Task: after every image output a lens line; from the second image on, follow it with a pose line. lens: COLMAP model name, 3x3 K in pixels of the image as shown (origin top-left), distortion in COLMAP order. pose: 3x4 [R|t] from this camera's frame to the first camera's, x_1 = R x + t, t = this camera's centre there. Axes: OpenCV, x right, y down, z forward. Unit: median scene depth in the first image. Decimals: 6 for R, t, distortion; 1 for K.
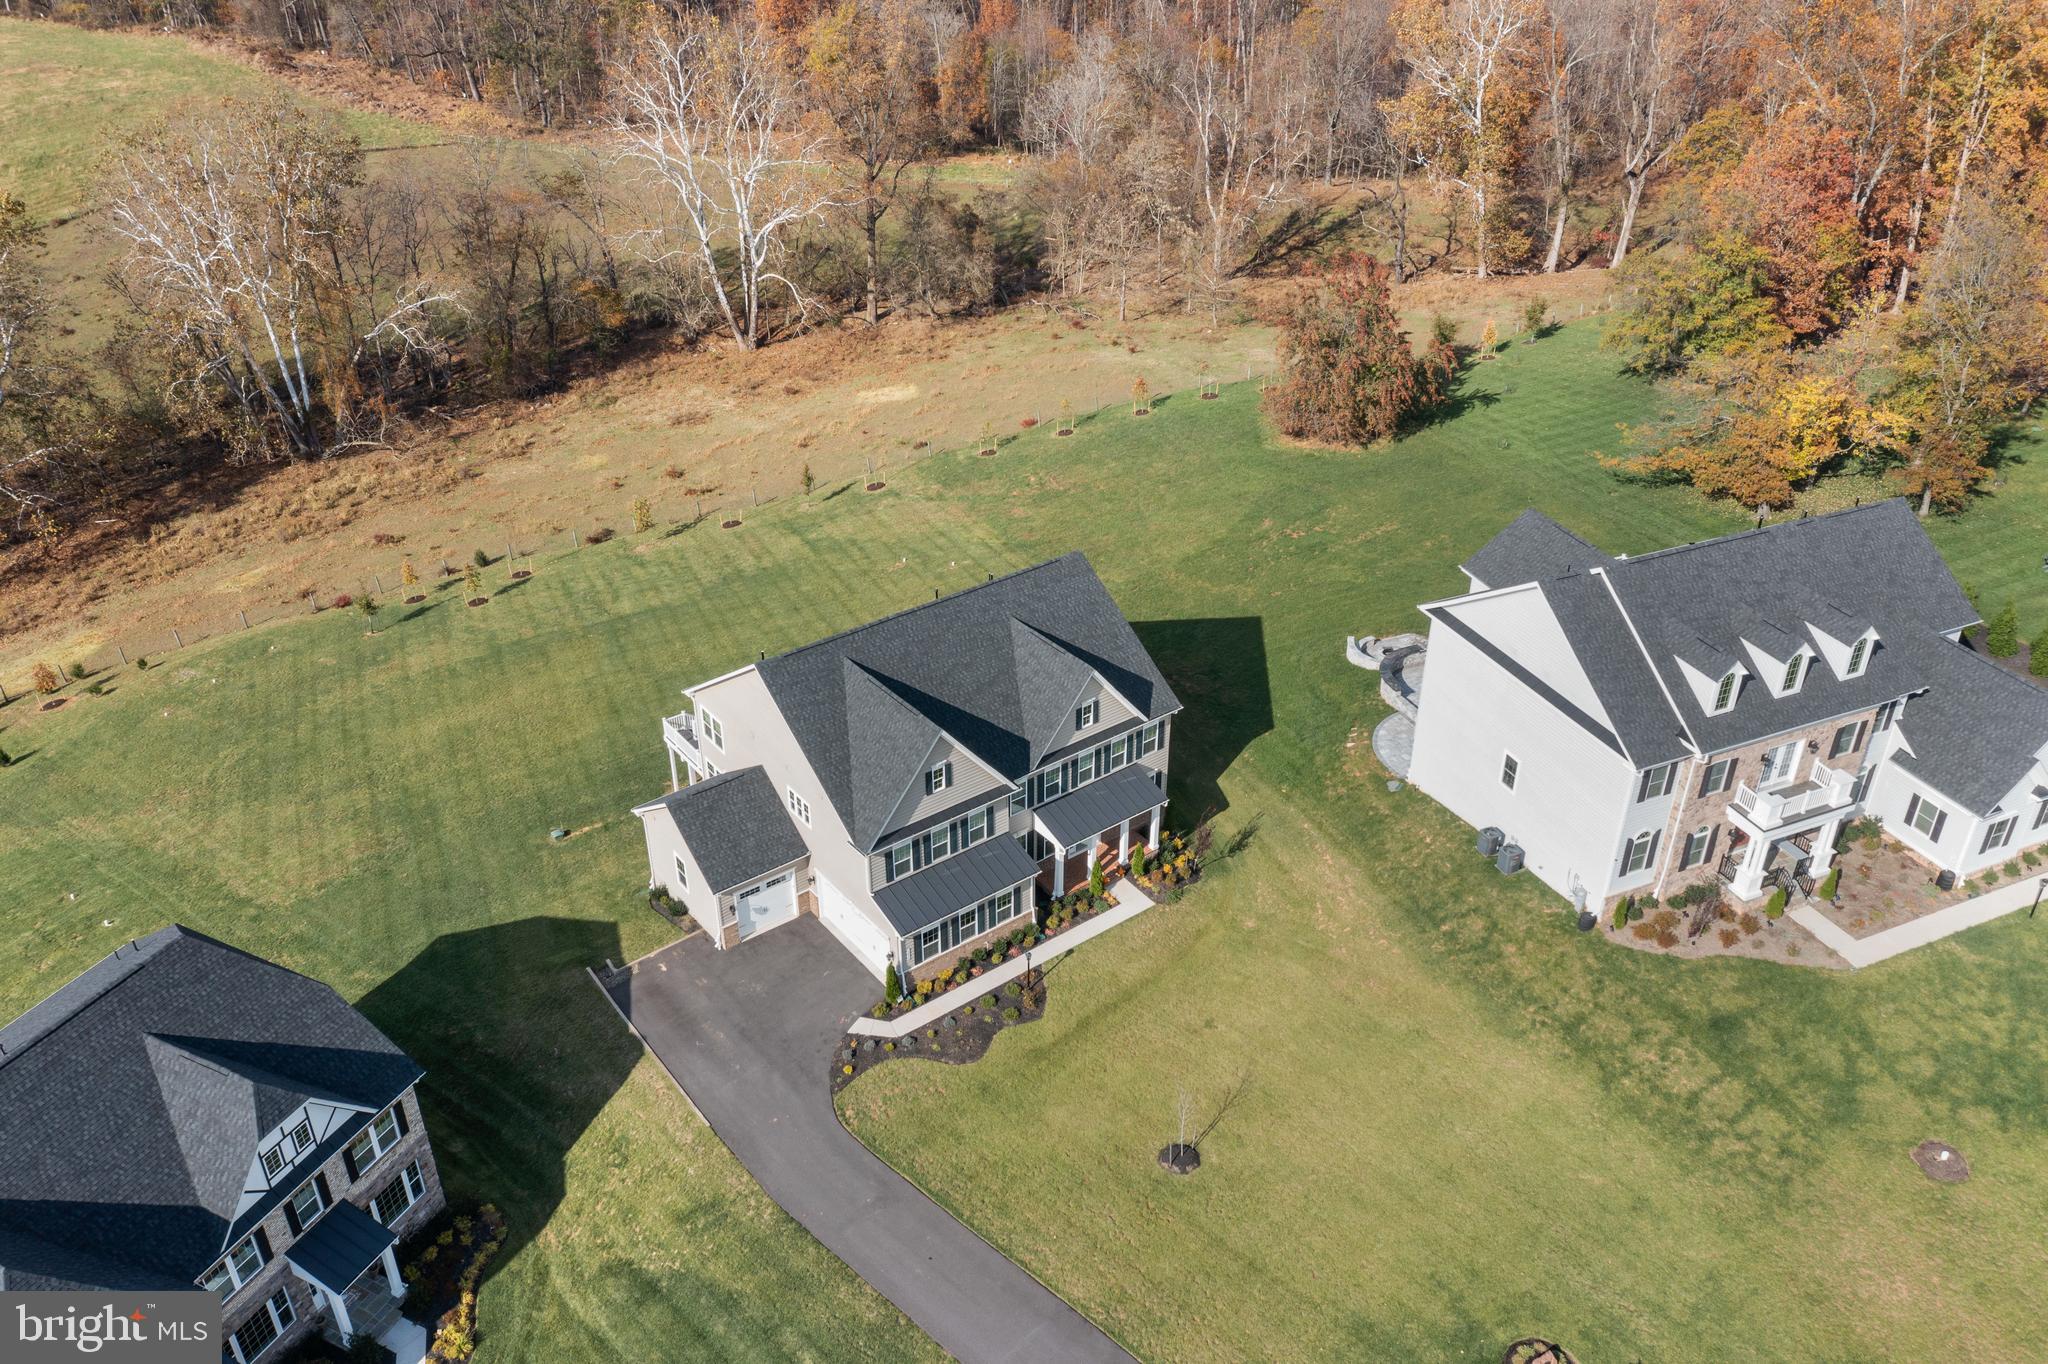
lens RADIAL K [[1604.4, 0, 1024.1], [0, 1604.4, 681.8], [0, 0, 1]] dist [-0.016009, 0.016550]
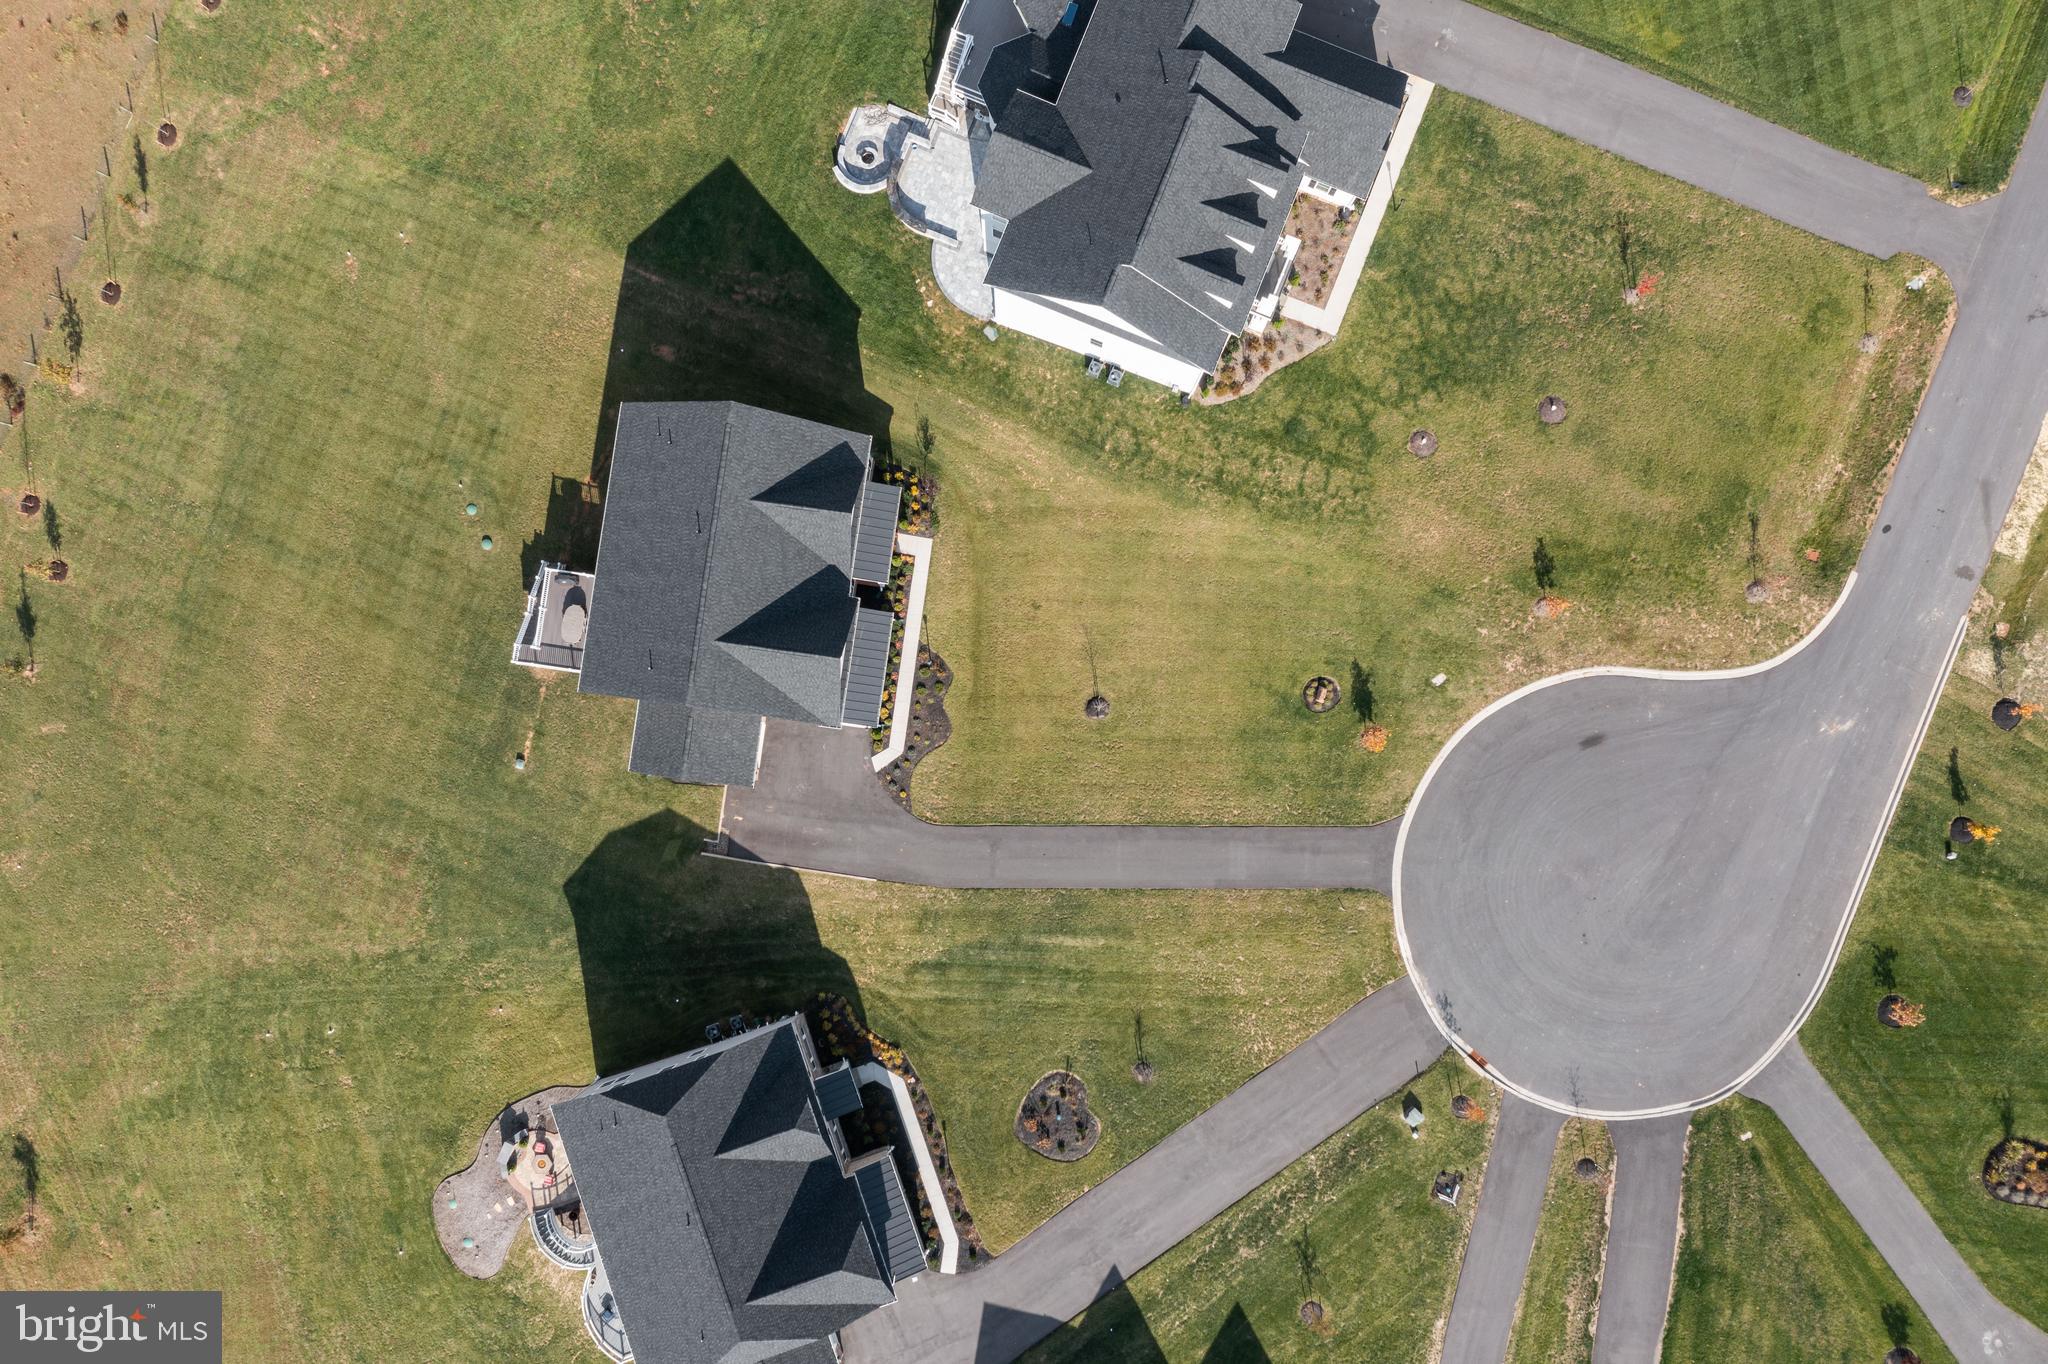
lens RADIAL K [[1604.4, 0, 1022.1], [0, 1604.4, 677.9], [0, 0, 1]] dist [-0.016009, 0.016550]
pose [[0.709649, -0.703823, 0.032111, 0.005877], [0.368745, 0.409861, 0.834291, -1.043765], [-0.600354, -0.580213, 0.550388, 0.098496]]
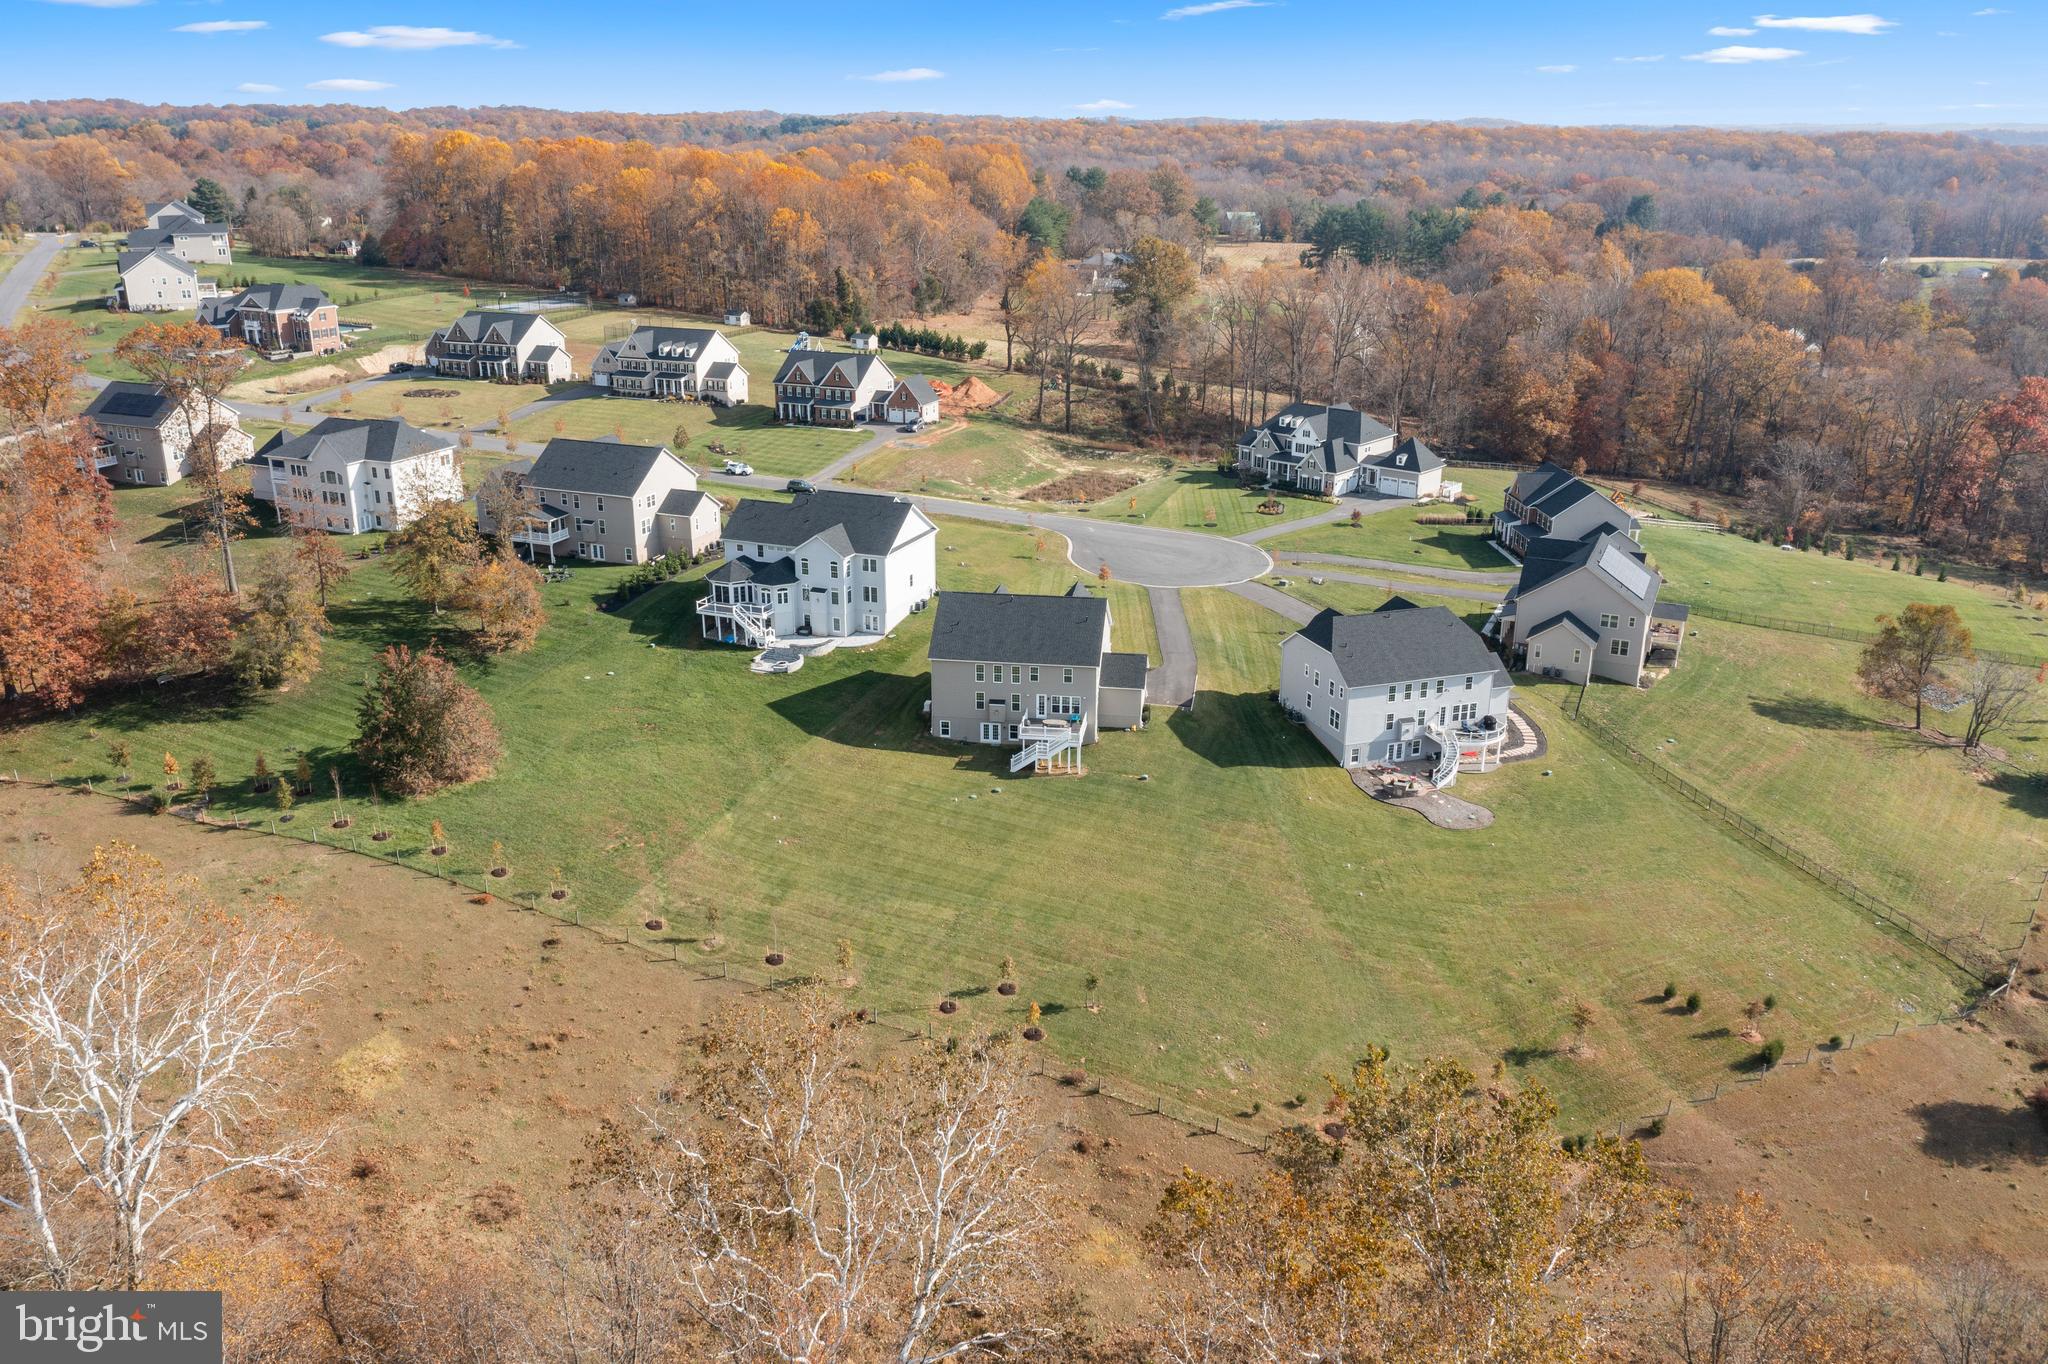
lens RADIAL K [[1604.4, 0, 1019.4], [0, 1604.4, 688.2], [0, 0, 1]] dist [-0.016009, 0.016550]
pose [[-0.702271, -0.246072, 0.668030, -1.755912], [0.367609, 0.678238, 0.636283, -1.545299], [-0.609655, 0.692417, -0.385848, 2.122239]]
